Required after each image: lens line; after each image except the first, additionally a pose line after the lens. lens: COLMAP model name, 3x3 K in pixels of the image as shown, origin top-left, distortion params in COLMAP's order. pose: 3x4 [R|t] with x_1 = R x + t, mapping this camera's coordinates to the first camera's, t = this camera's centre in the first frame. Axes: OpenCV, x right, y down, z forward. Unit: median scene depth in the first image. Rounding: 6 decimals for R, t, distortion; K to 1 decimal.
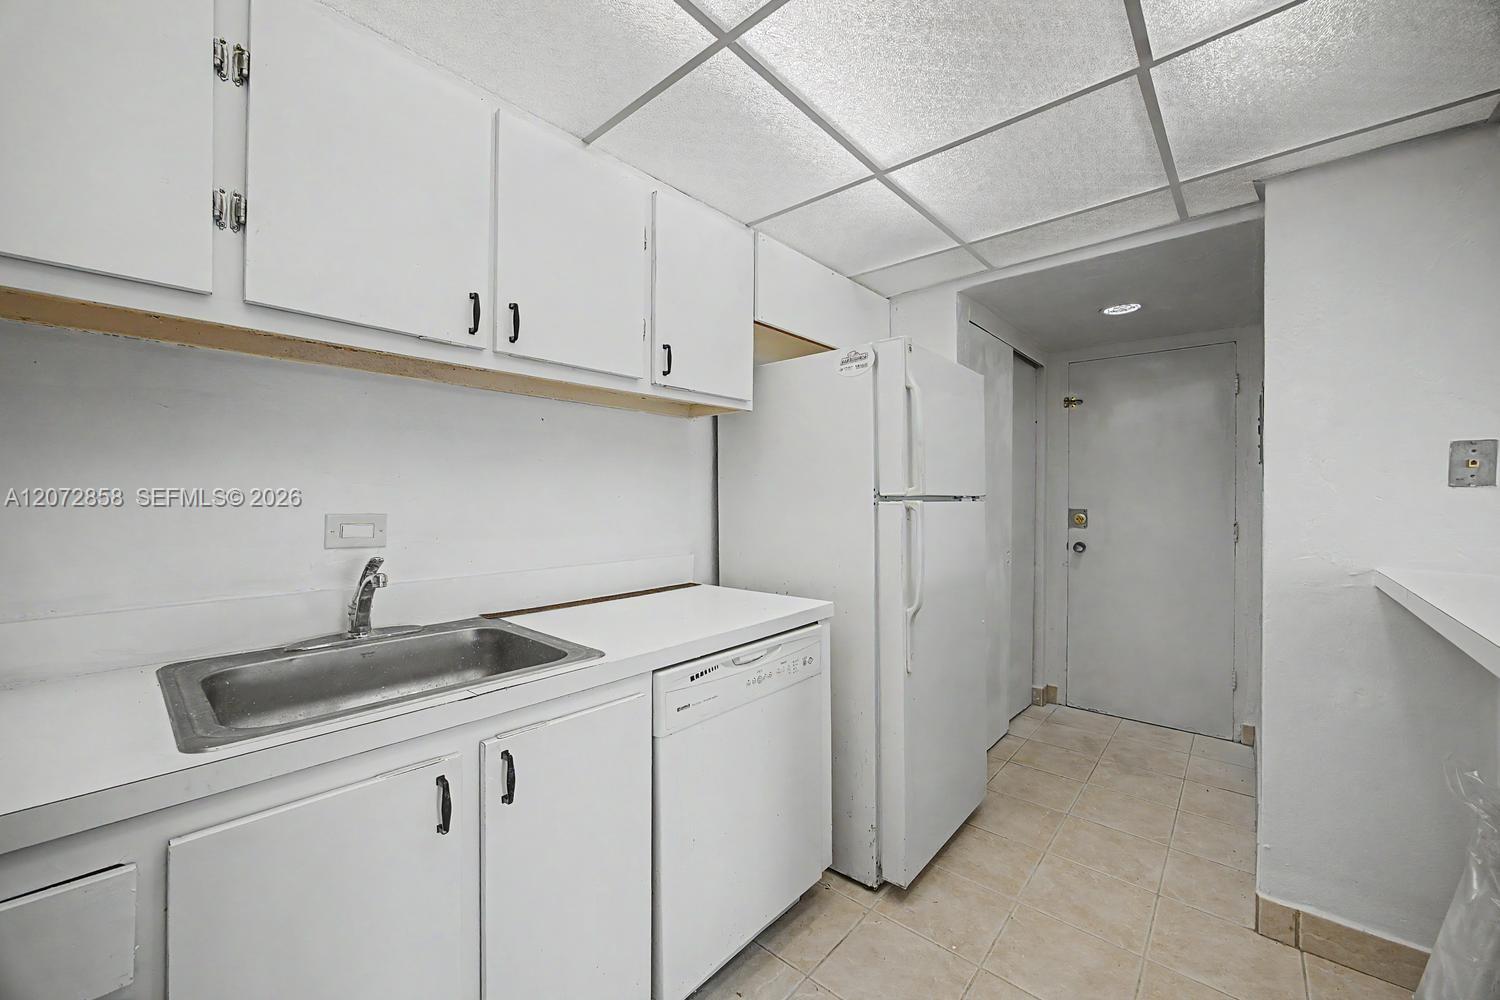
lens RADIAL K [[589.4, 0, 756.2], [0, 589.4, 493.9], [0, 0, 1]] dist [-0.016457, 0.001788]
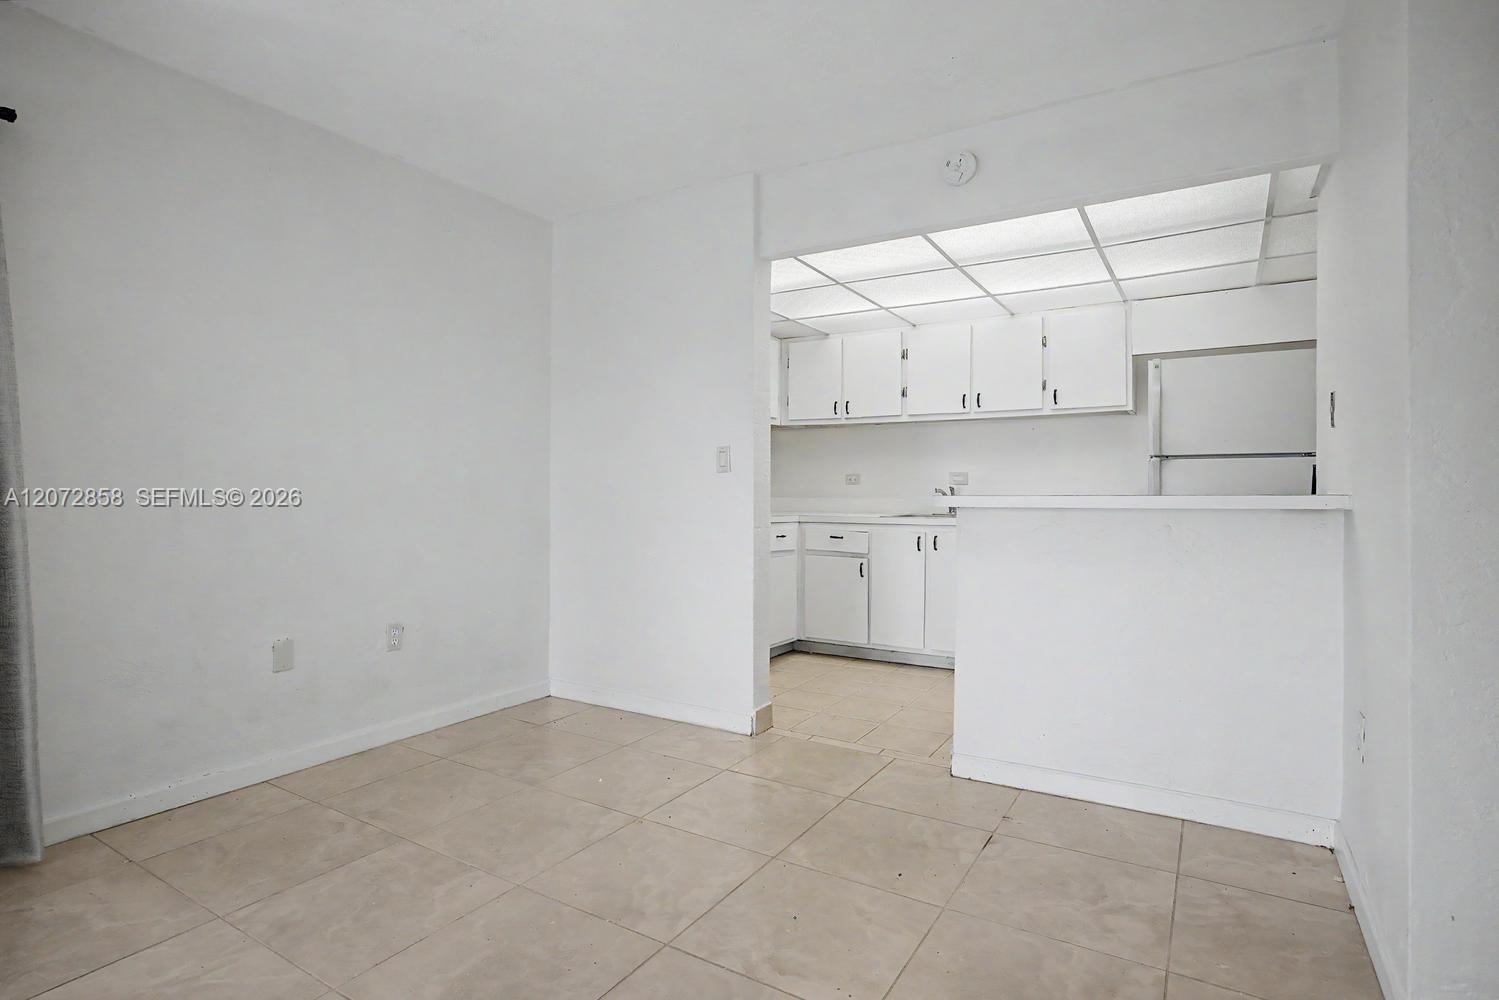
lens RADIAL K [[757.5, 0, 750.4], [0, 757.5, 492.2], [0, 0, 1]] dist [-0.016339, -0.000761]
pose [[0.158303, -0.007109, -0.987365, 2.759412], [0.000194, 0.999974, -0.007169, 0.153922], [0.987391, 0.000943, 0.158300, -0.579052]]
